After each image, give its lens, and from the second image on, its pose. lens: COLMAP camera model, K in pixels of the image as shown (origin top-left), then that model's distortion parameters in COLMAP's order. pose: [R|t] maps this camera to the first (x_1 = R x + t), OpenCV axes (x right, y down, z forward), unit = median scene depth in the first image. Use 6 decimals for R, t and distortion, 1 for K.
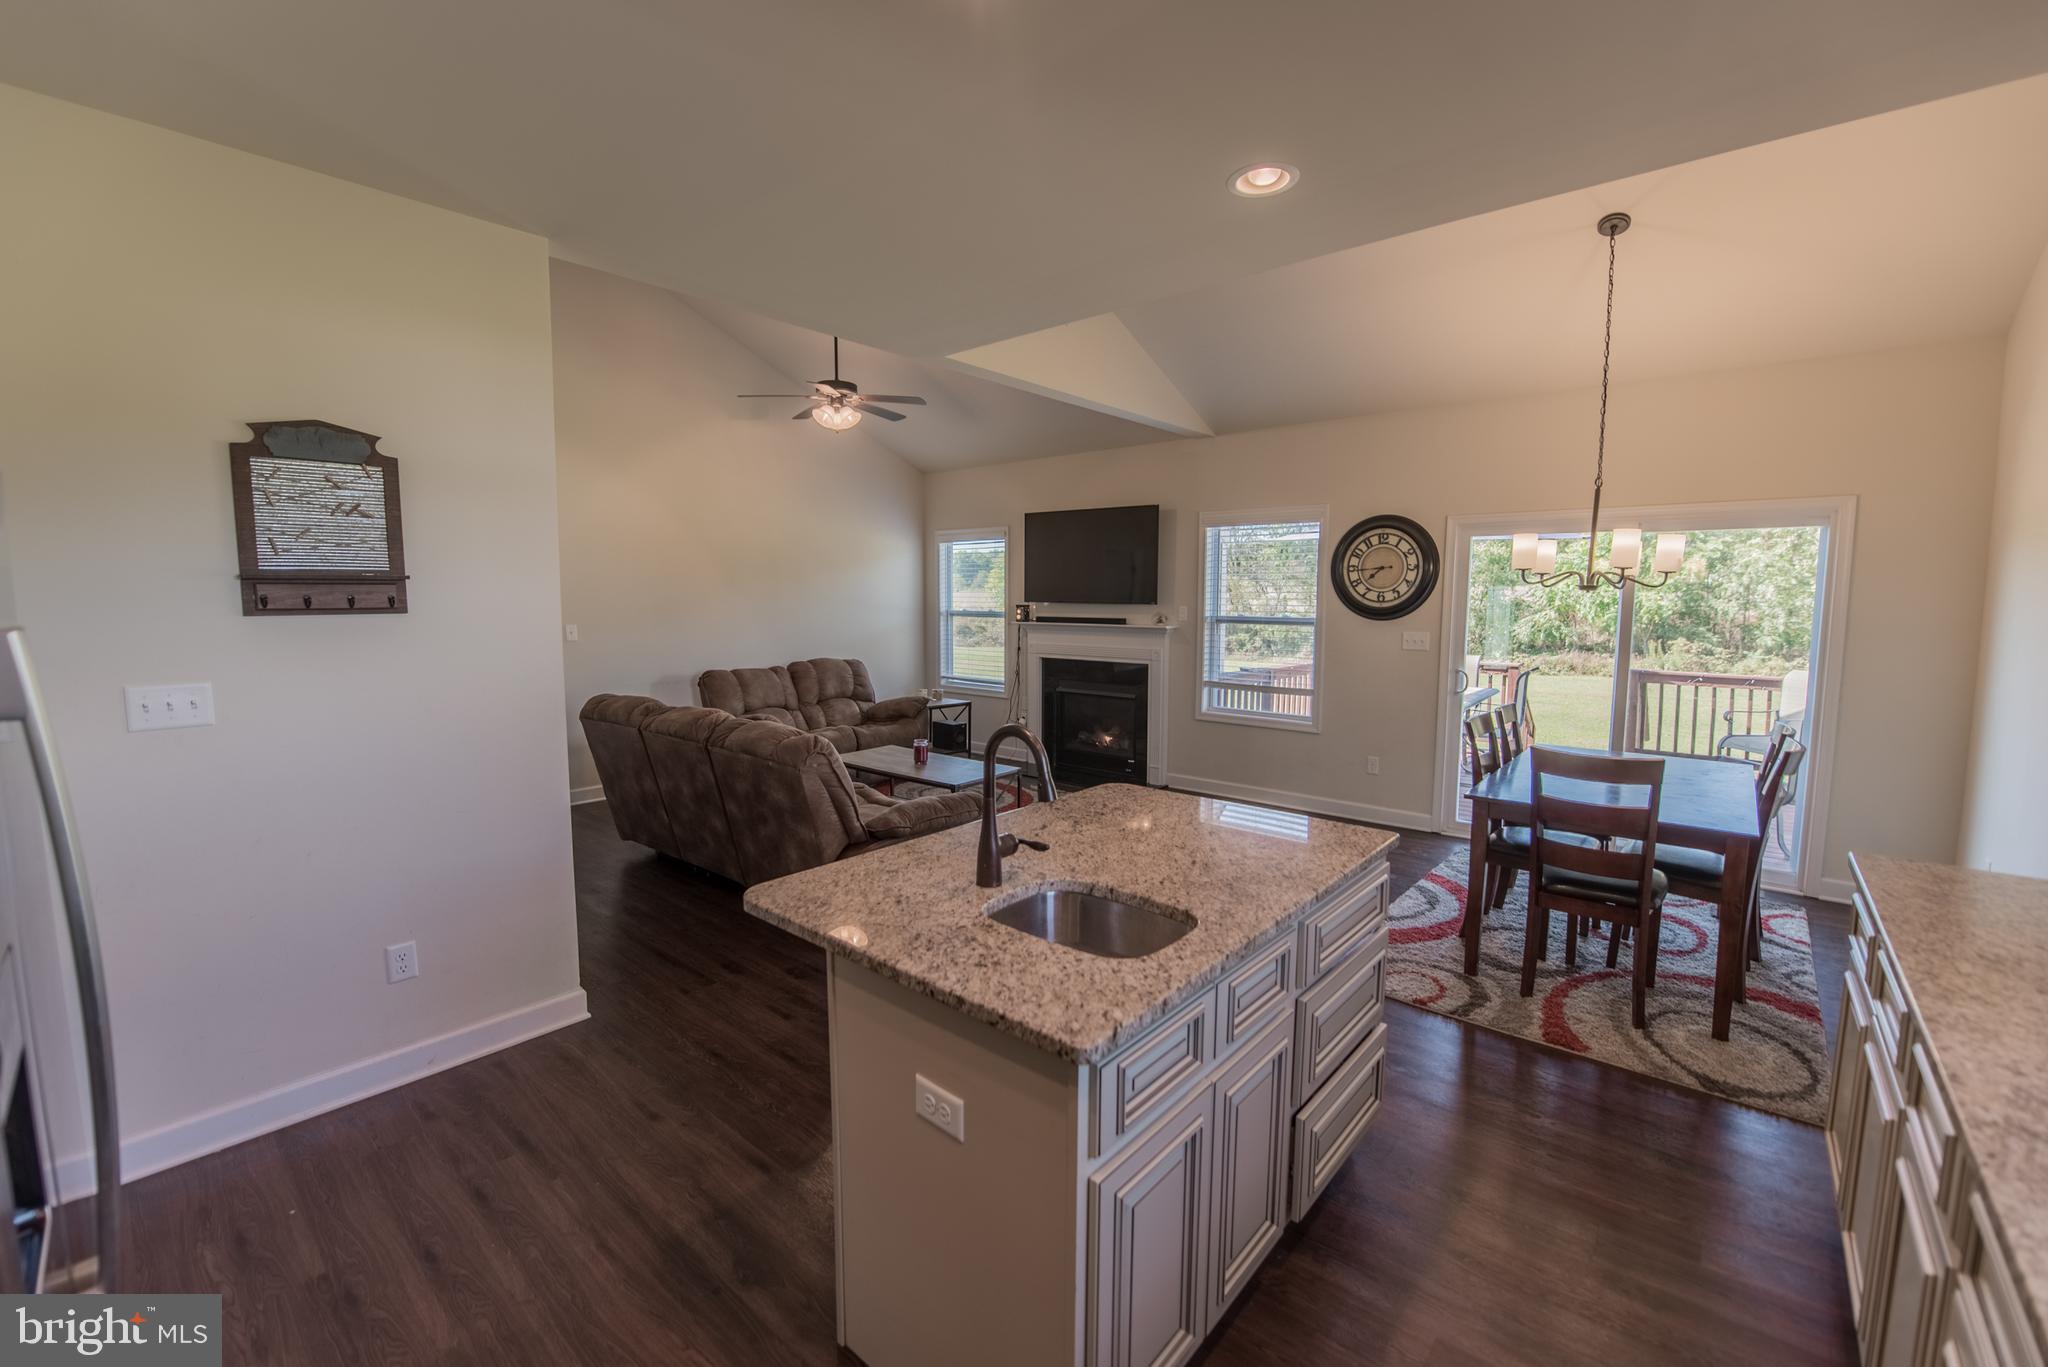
lens RADIAL K [[830.4, 0, 1039.6], [0, 830.4, 682.4], [0, 0, 1]] dist [-0.022500, -0.000524]
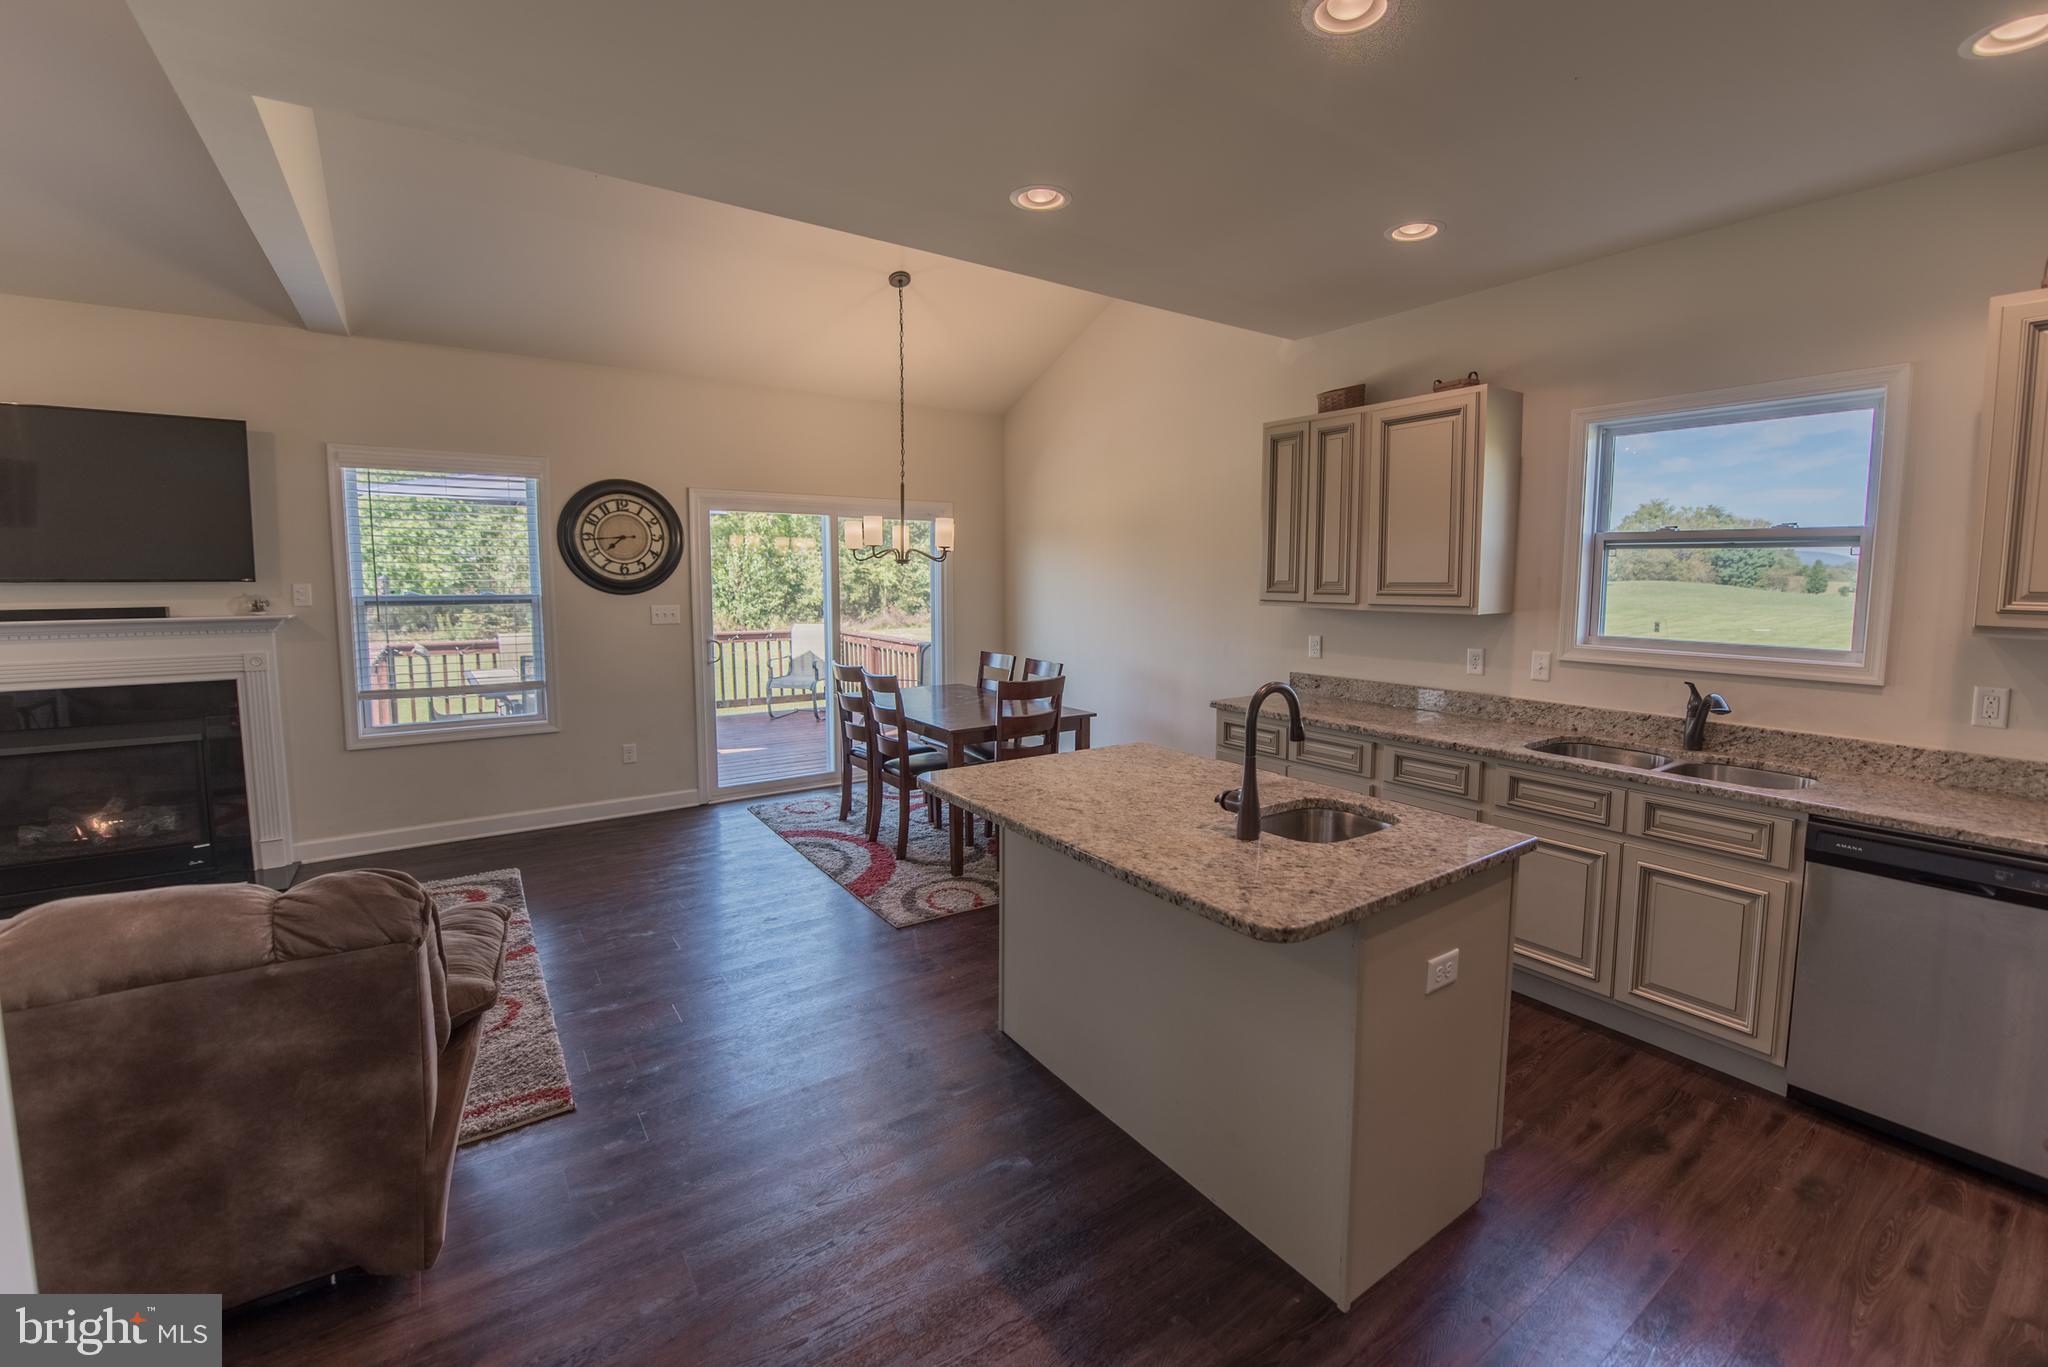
lens RADIAL K [[830.4, 0, 1073.2], [0, 830.4, 656.2], [0, 0, 1]] dist [-0.022500, -0.000524]
pose [[0.229670, -0.098626, 0.968259, -0.363137], [0.096654, 0.992246, 0.078143, -0.030503], [-0.968457, 0.075639, 0.237422, 0.306593]]
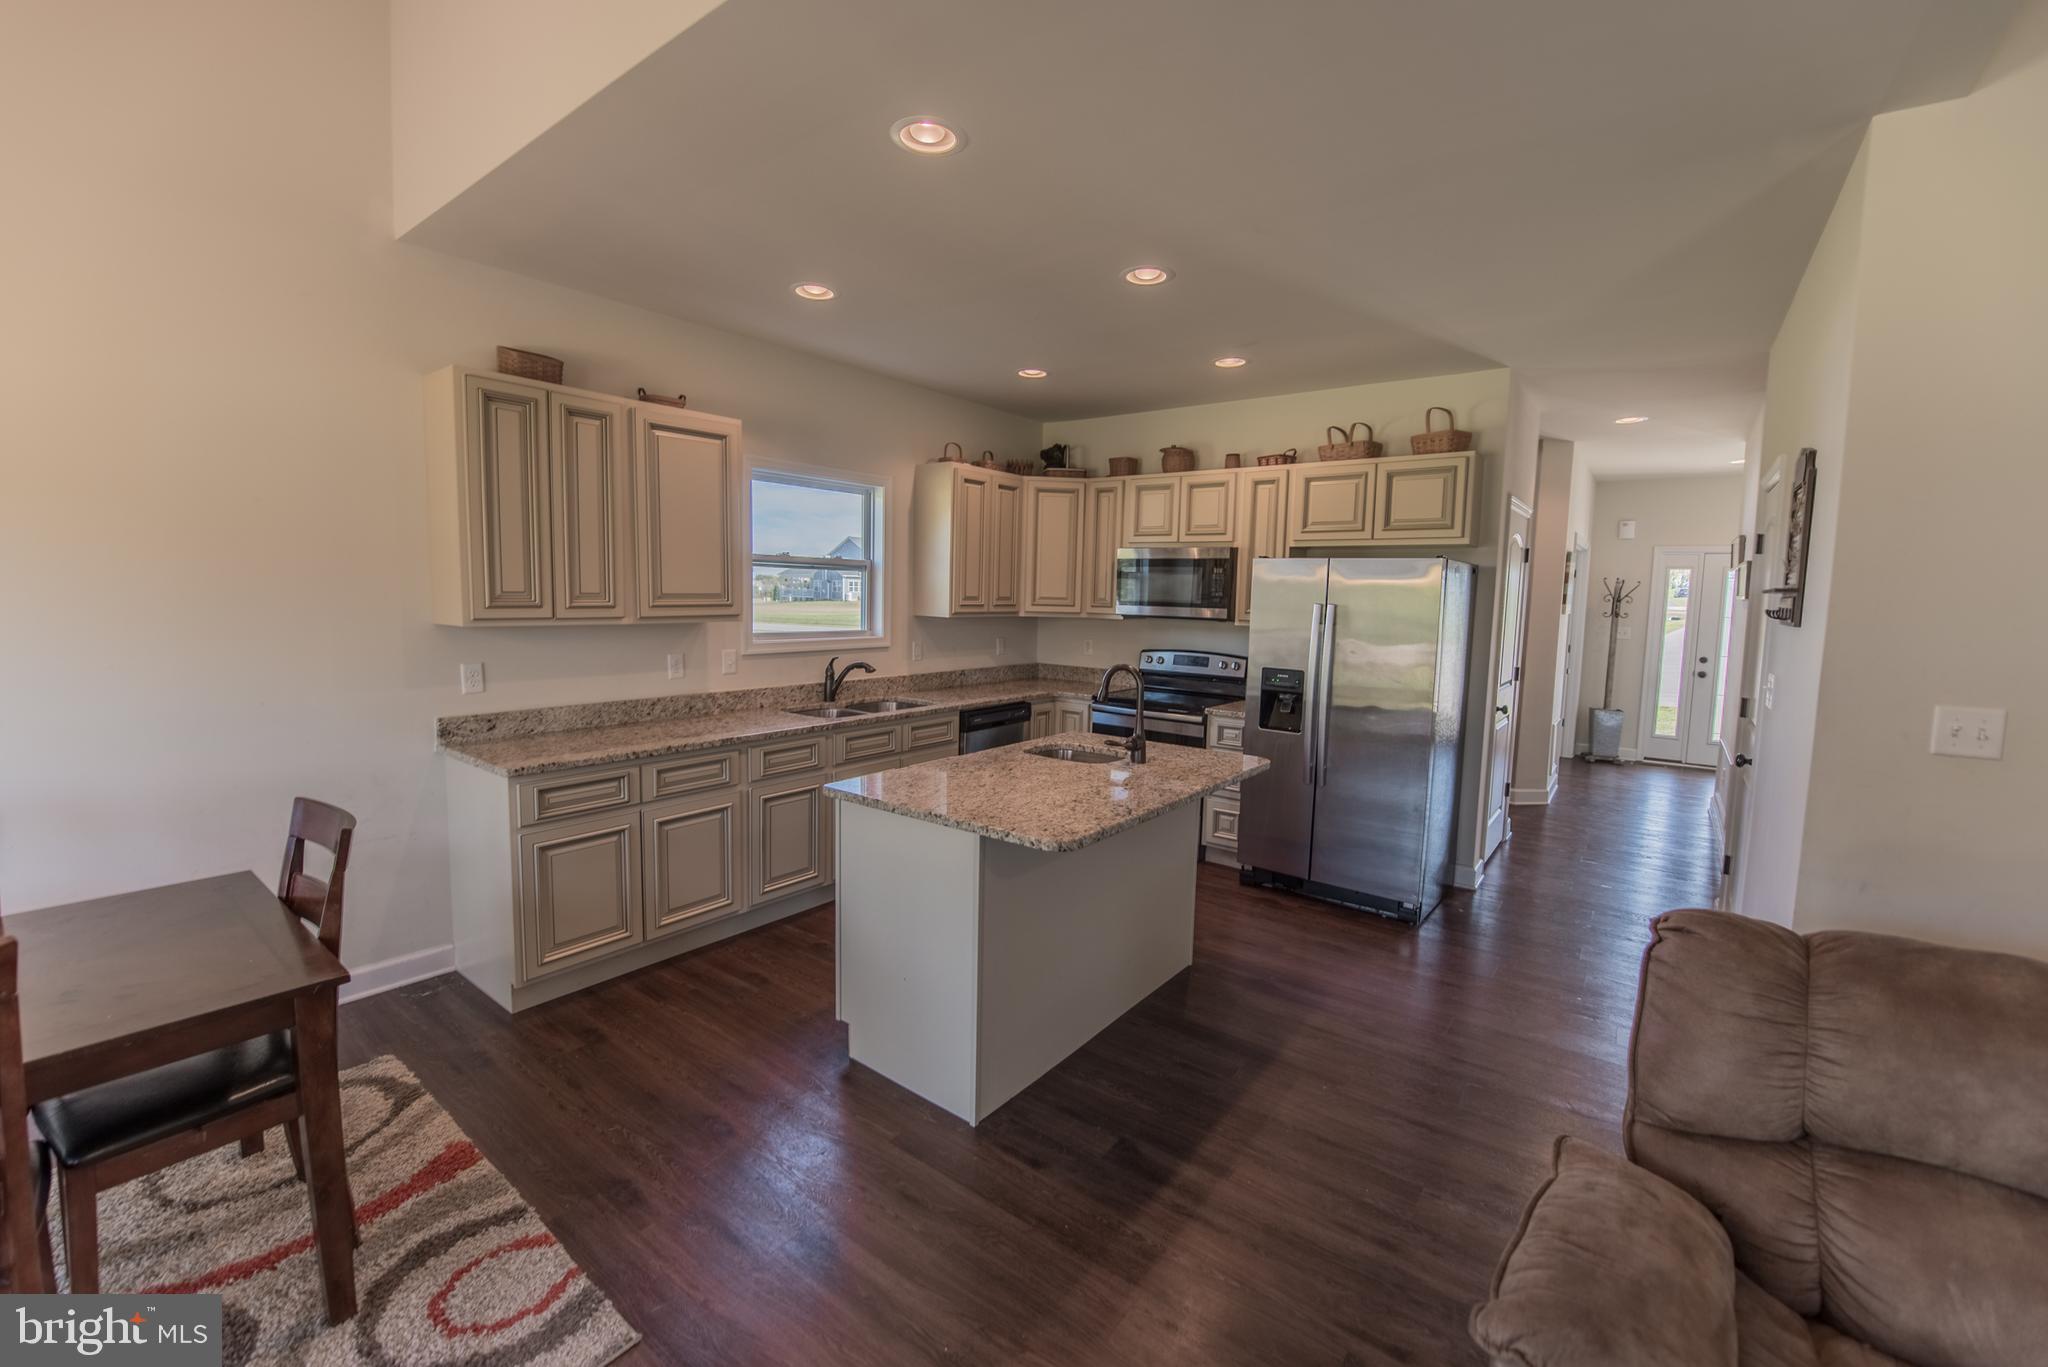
lens RADIAL K [[830.4, 0, 1030.9], [0, 830.4, 675.8], [0, 0, 1]] dist [-0.022500, -0.000524]
pose [[-0.998189, -0.022238, -0.055890, 0.081703], [-0.033183, 0.978558, 0.203281, -0.088773], [0.050171, 0.204768, -0.977524, 0.854821]]
